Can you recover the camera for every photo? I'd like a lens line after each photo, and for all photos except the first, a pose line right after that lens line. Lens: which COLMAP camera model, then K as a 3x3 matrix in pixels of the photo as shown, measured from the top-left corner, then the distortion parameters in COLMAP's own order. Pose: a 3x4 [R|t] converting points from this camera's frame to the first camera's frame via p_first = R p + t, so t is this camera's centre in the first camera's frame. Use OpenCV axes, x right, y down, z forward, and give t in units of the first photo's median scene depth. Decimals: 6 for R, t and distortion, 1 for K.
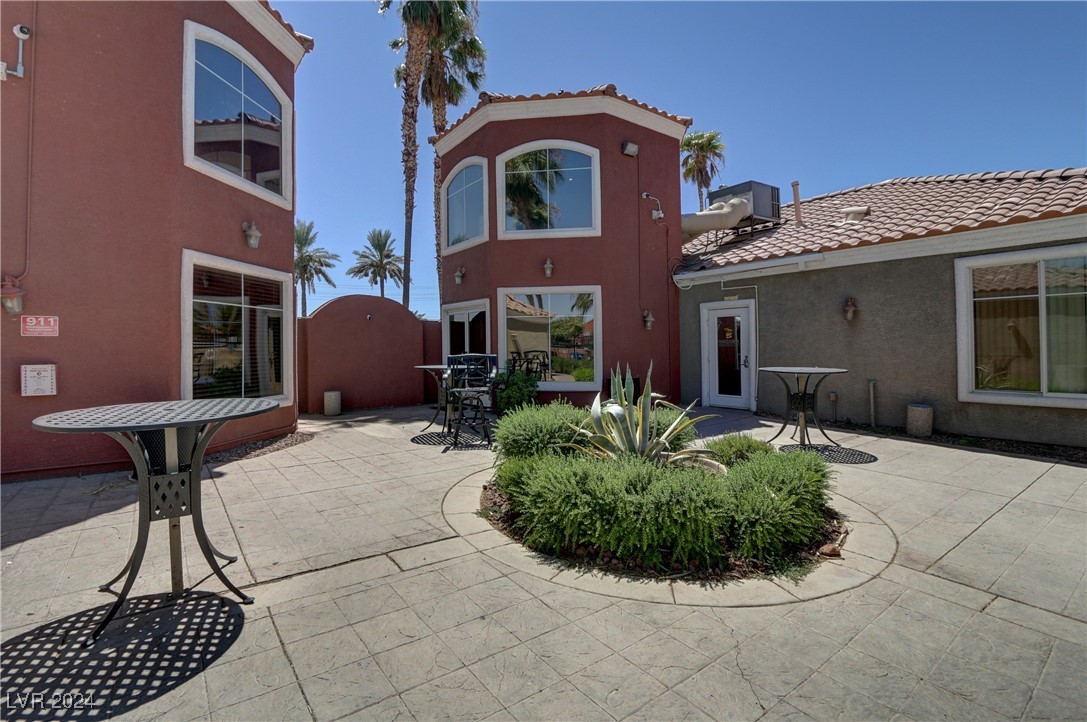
lens RADIAL K [[506.9, 0, 542.6], [0, 506.9, 336.4], [0, 0, 1]] dist [-0.015188, 0.001337]
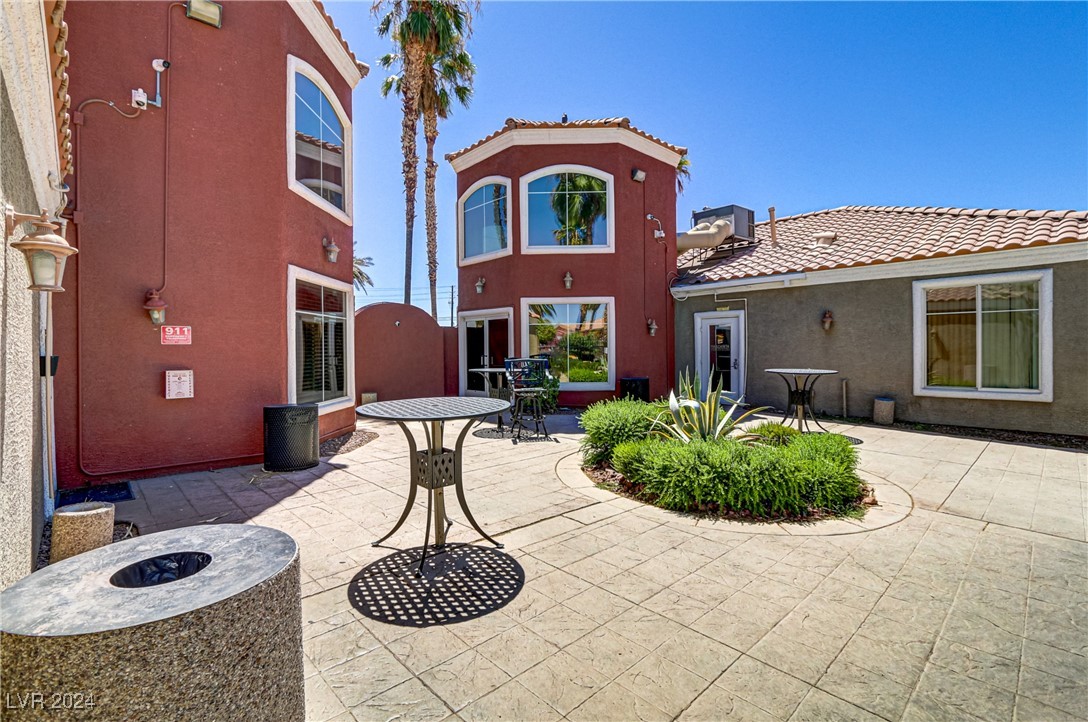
lens RADIAL K [[497.1, 0, 545.7], [0, 497.1, 349.3], [0, 0, 1]] dist [-0.017432, 0.000330]
pose [[0.993866, -0.000260, 0.110594, -0.204270], [-0.002096, 0.999773, 0.021191, -0.009284], [-0.110575, -0.021293, 0.993640, -0.106411]]
